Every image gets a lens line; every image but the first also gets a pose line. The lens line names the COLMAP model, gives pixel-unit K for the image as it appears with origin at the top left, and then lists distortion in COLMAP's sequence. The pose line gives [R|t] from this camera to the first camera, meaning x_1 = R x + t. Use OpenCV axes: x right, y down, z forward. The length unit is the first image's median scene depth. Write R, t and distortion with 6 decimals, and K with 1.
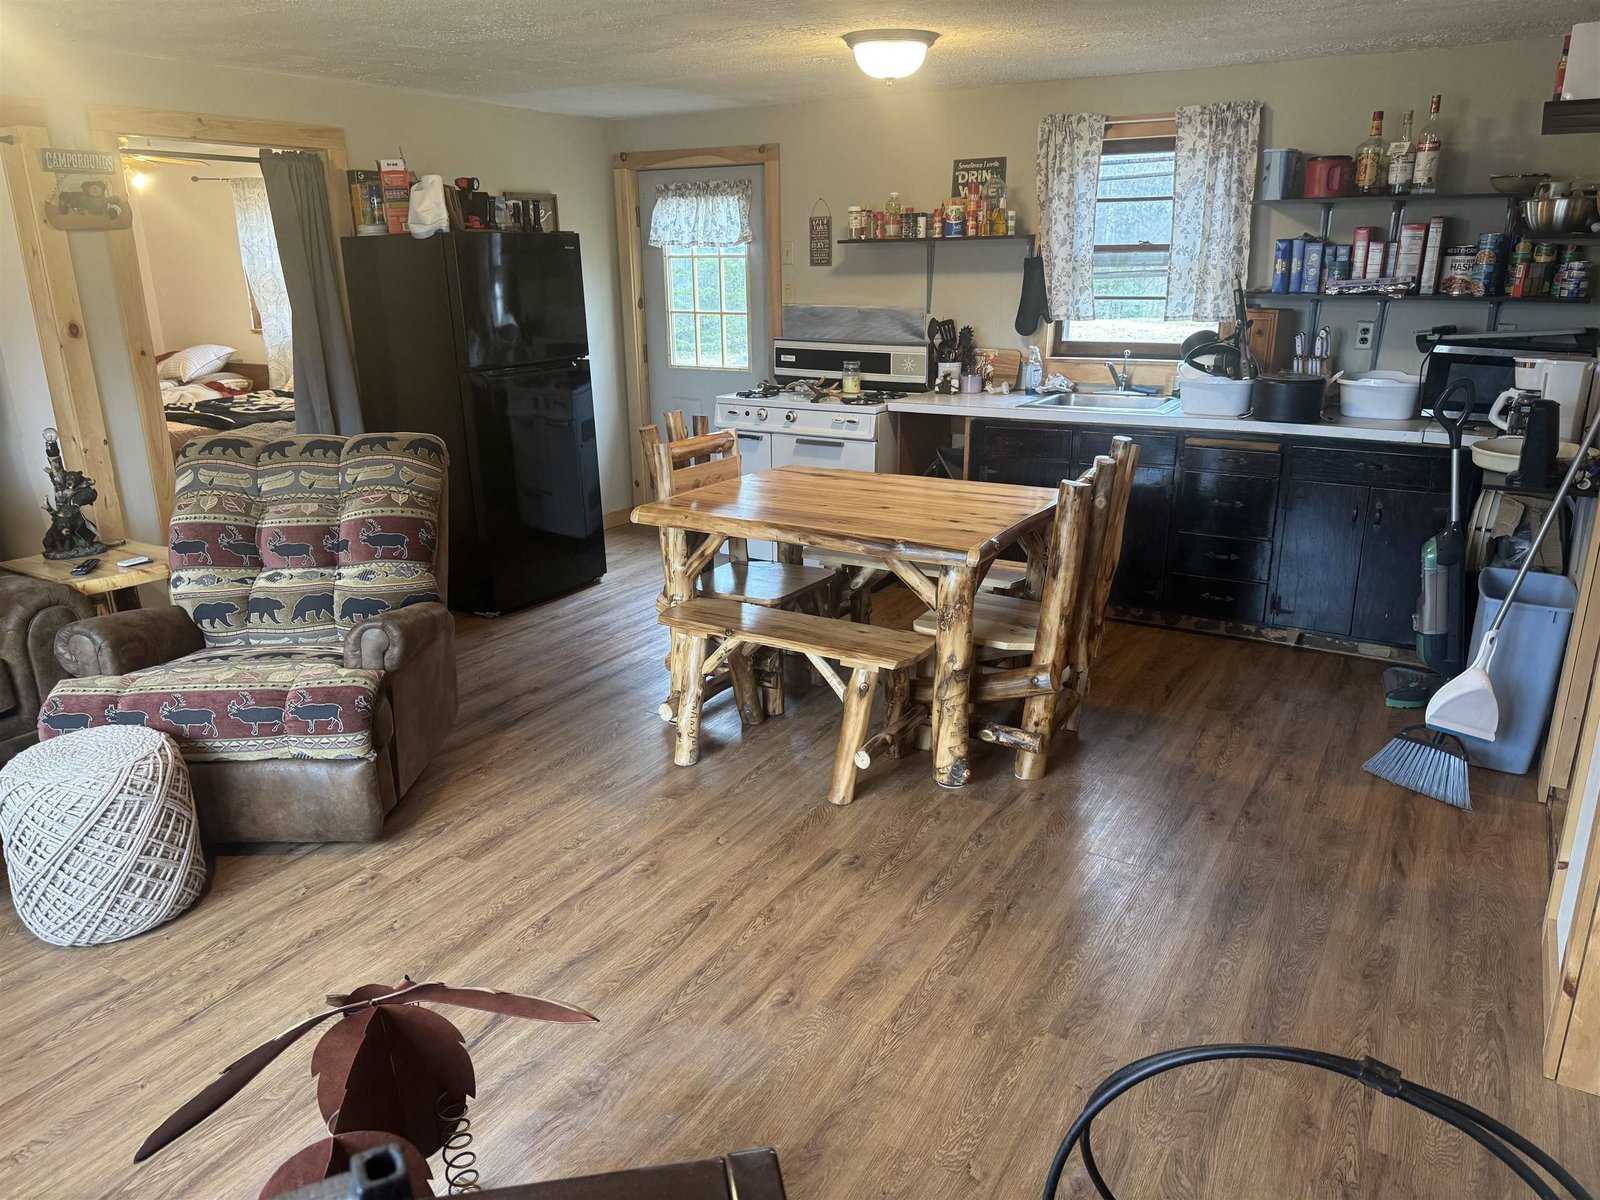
lens RADIAL K [[1104.1, 0, 828.3], [0, 1104.1, 634.0], [0, 0, 1]] dist [0.018443, -0.064406]
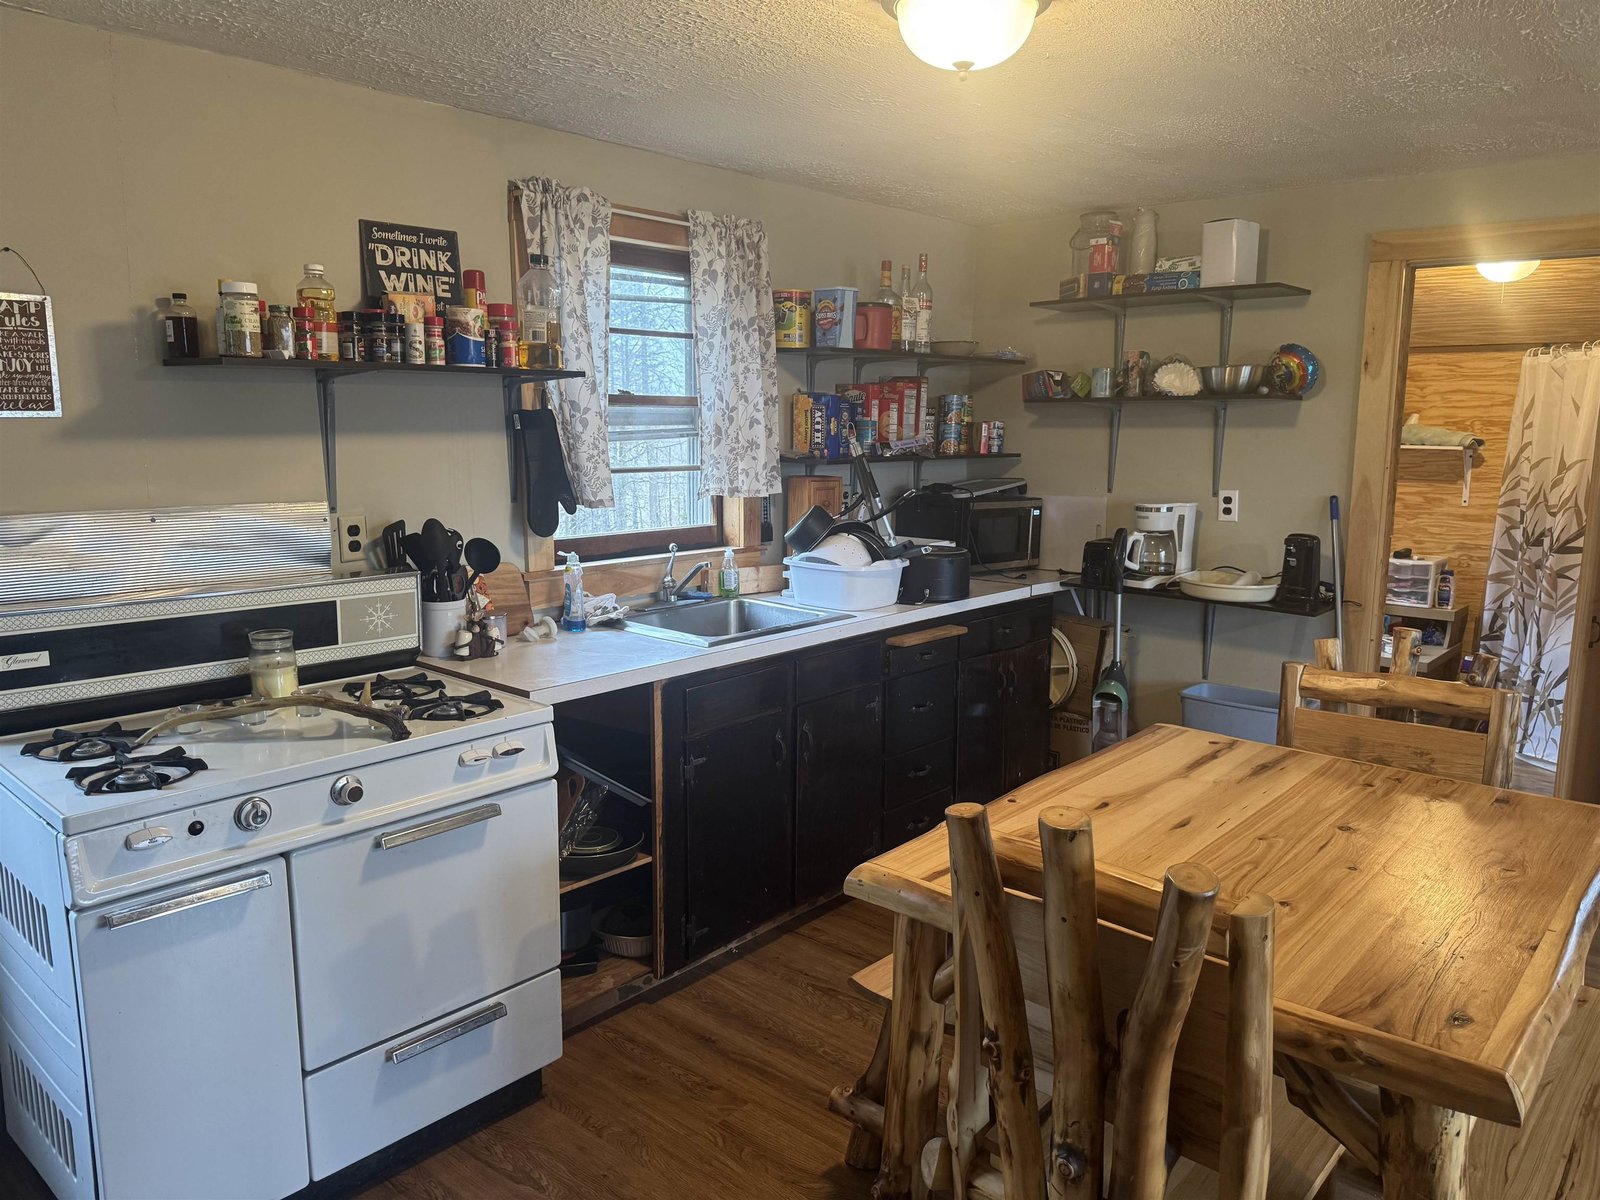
lens RADIAL K [[1104.1, 0, 800.4], [0, 1104.1, 603.1], [0, 0, 1]] dist [0.018443, -0.064406]
pose [[0.183827, -0.141544, 0.972714, -0.371212], [0.309160, 0.947683, 0.079475, -0.242521], [-0.933074, 0.286115, 0.217970, 0.760344]]
